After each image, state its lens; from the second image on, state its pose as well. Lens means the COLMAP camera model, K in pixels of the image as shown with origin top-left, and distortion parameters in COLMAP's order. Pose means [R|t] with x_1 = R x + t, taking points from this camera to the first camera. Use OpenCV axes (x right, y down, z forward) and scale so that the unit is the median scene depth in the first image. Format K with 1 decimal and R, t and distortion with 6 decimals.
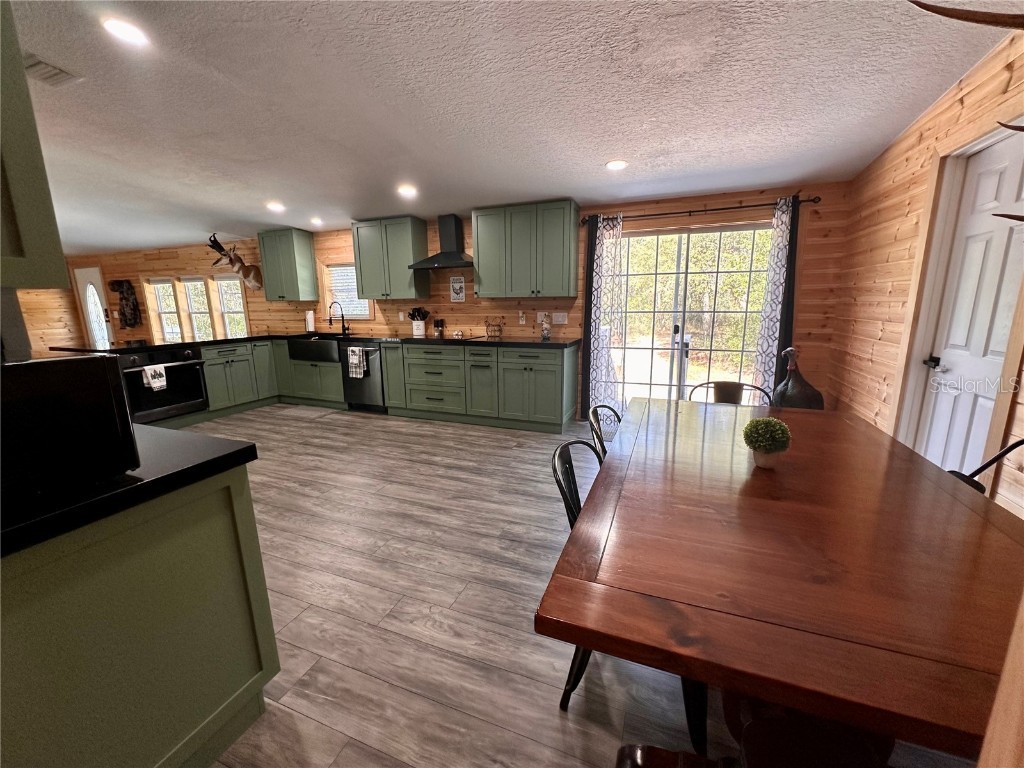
lens RADIAL K [[407.2, 0, 512.0], [0, 407.2, 384.0], [0, 0, 1]] dist [-0.004443, 0.000223]
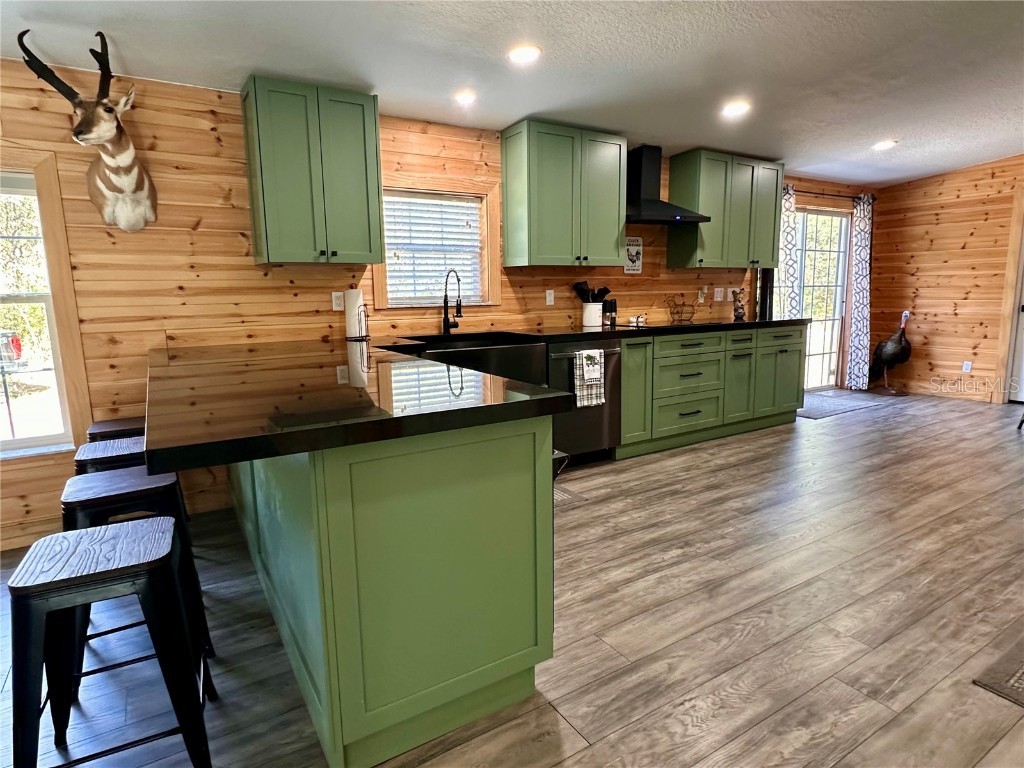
lens RADIAL K [[577.4, 0, 513.5], [0, 577.4, 383.4], [0, 0, 1]] dist [-0.005632, -0.000447]
pose [[0.594556, -0.126948, 0.793969, -1.038635], [0.168639, 0.985183, 0.031237, -0.085129], [-0.786170, 0.115322, 0.607155, 0.594624]]
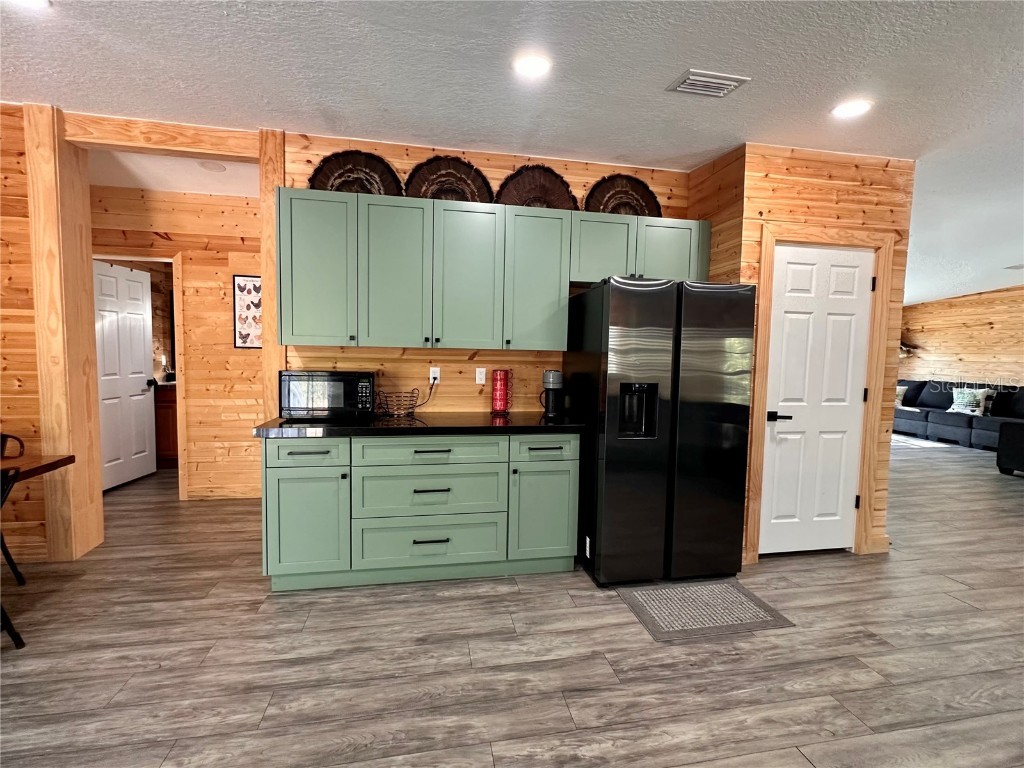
lens RADIAL K [[470.5, 0, 512.0], [0, 470.5, 384.0], [0, 0, 1]] dist [-0.015045, 0.005905]
pose [[-0.844822, 0.037490, -0.533733, -0.122954], [-0.114425, 0.961804, 0.248676, -0.164423], [0.522669, 0.271160, -0.808263, 0.775039]]
